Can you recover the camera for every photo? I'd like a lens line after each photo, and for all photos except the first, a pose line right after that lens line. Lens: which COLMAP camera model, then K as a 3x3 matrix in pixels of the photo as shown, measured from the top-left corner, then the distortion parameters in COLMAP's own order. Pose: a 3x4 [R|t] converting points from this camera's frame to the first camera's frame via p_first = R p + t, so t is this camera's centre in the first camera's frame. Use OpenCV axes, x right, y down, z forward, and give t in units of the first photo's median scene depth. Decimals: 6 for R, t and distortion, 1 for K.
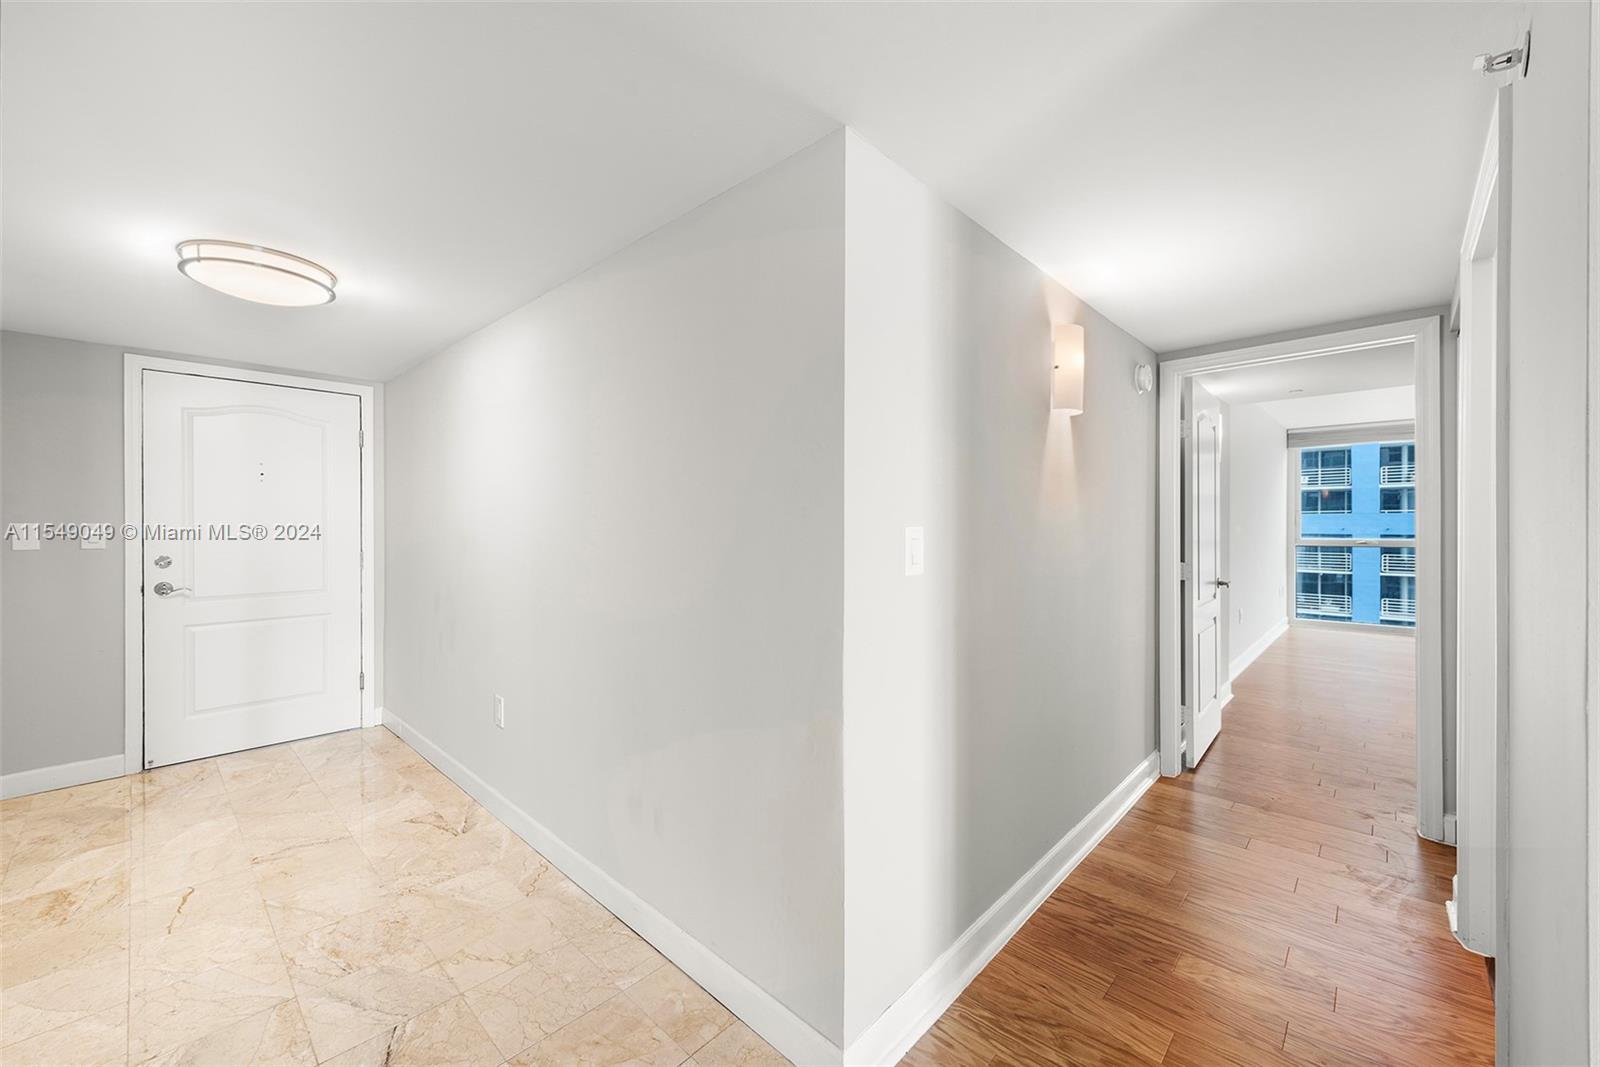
lens RADIAL K [[632.1, 0, 800.5], [0, 632.1, 527.4], [0, 0, 1]] dist [0.012752, -0.003413]
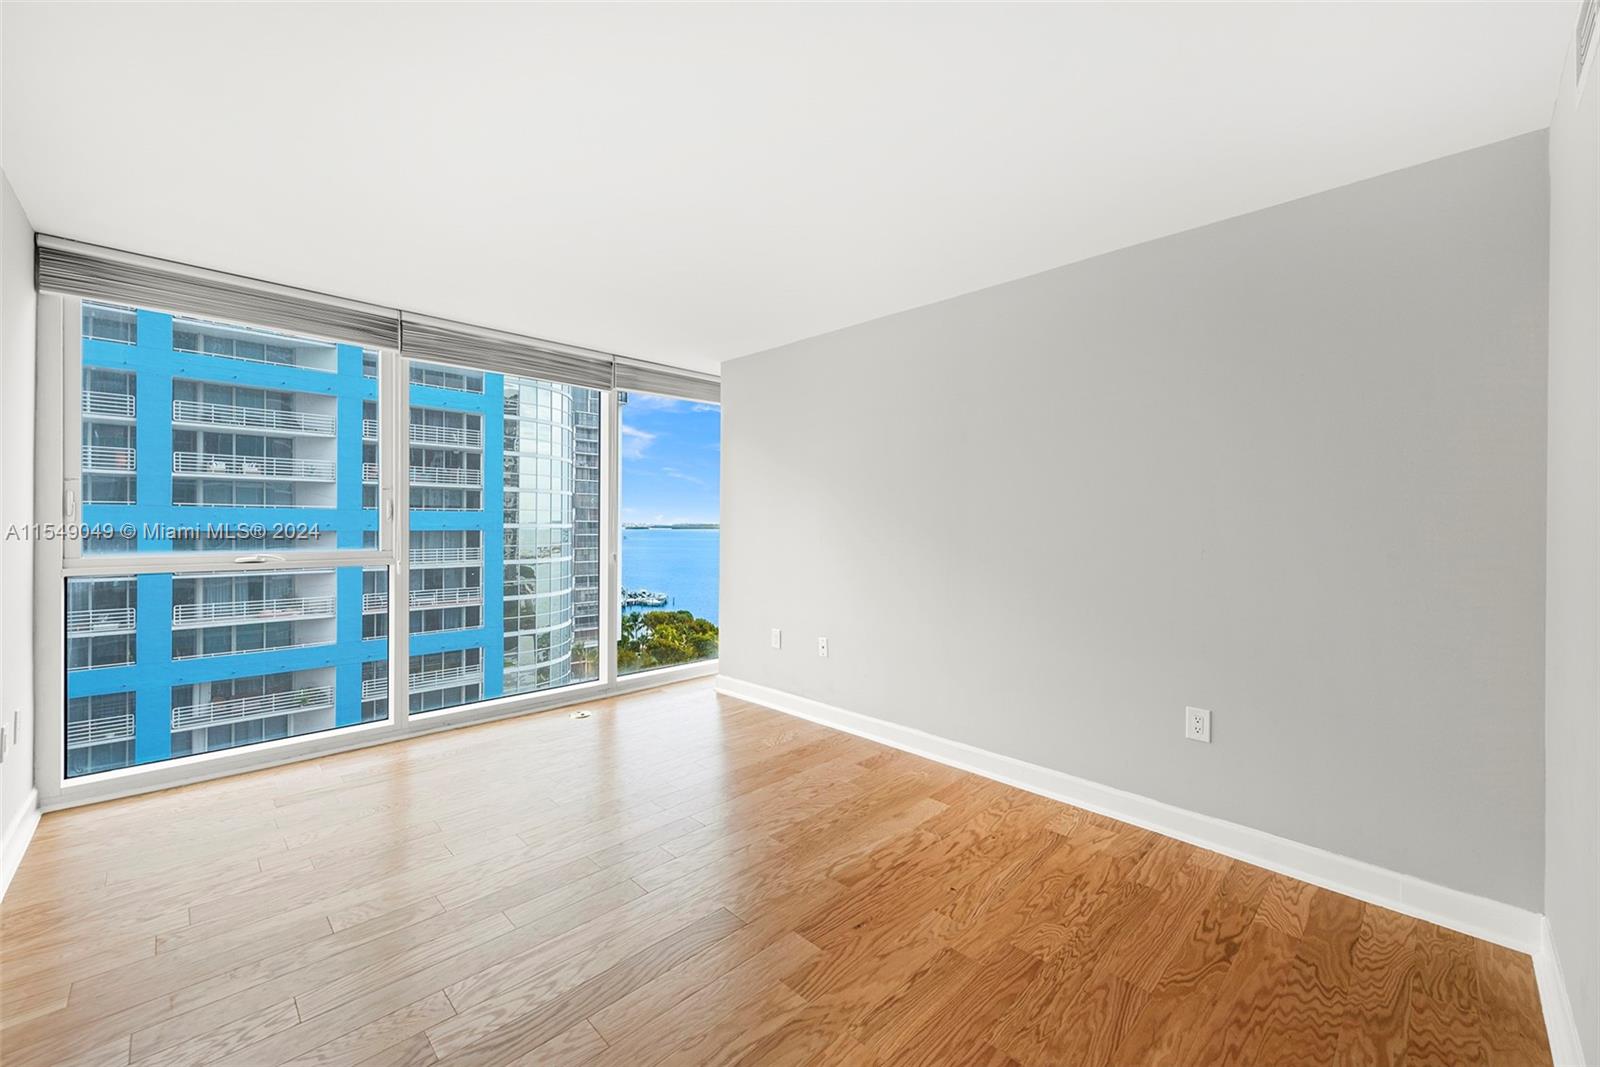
lens RADIAL K [[632.1, 0, 800.5], [0, 632.1, 527.4], [0, 0, 1]] dist [0.012752, -0.003413]
pose [[0.044388, -0.001748, 0.999013, 0.099619], [-0.004471, 0.999988, 0.001948, 0.001200], [-0.999004, -0.004553, 0.044379, 0.129671]]
